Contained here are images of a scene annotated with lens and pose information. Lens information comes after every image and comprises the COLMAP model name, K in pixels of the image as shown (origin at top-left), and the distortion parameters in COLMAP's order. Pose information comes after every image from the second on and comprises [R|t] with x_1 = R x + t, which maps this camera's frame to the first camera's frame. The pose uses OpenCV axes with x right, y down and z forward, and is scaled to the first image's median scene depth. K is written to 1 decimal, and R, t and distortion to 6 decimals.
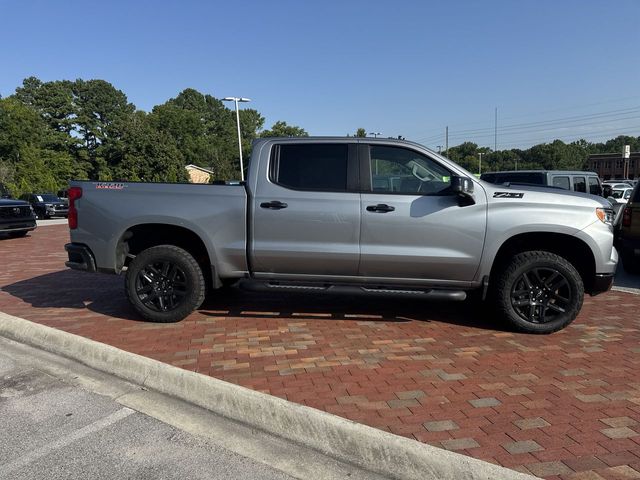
lens RADIAL K [[464.4, 0, 313.4], [0, 464.4, 238.3], [0, 0, 1]] dist [0.089343, -0.101451]
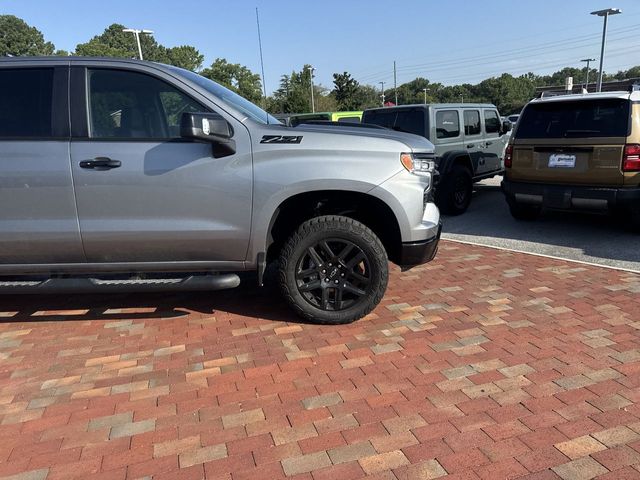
lens RADIAL K [[460.7, 0, 319.8], [0, 460.7, 240.9], [0, 0, 1]] dist [0.043048, -0.050030]
pose [[0.995125, -0.054457, 0.082228, 0.039760], [0.043448, 0.990537, 0.130190, -0.002768], [-0.088540, -0.125983, 0.988073, 0.028569]]
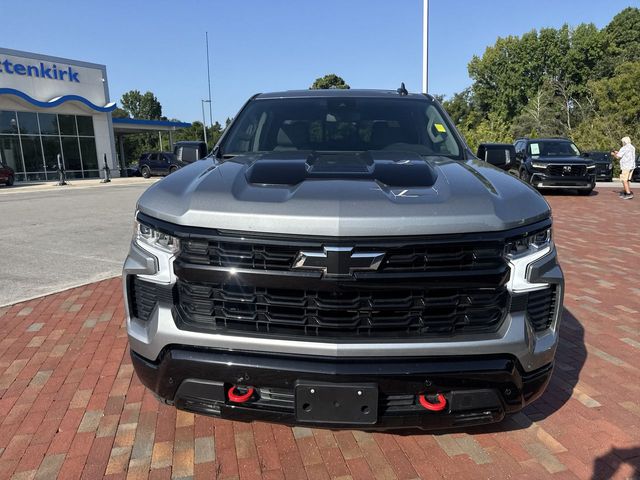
lens RADIAL K [[466.8, 0, 304.9], [0, 466.8, 242.8], [0, 0, 1]] dist [-0.000342, -0.007404]
pose [[-0.009170, 0.203142, -0.979106, 0.104535], [-0.096153, 0.974431, 0.203073, -0.013776], [0.995324, 0.096006, 0.010597, 0.112786]]
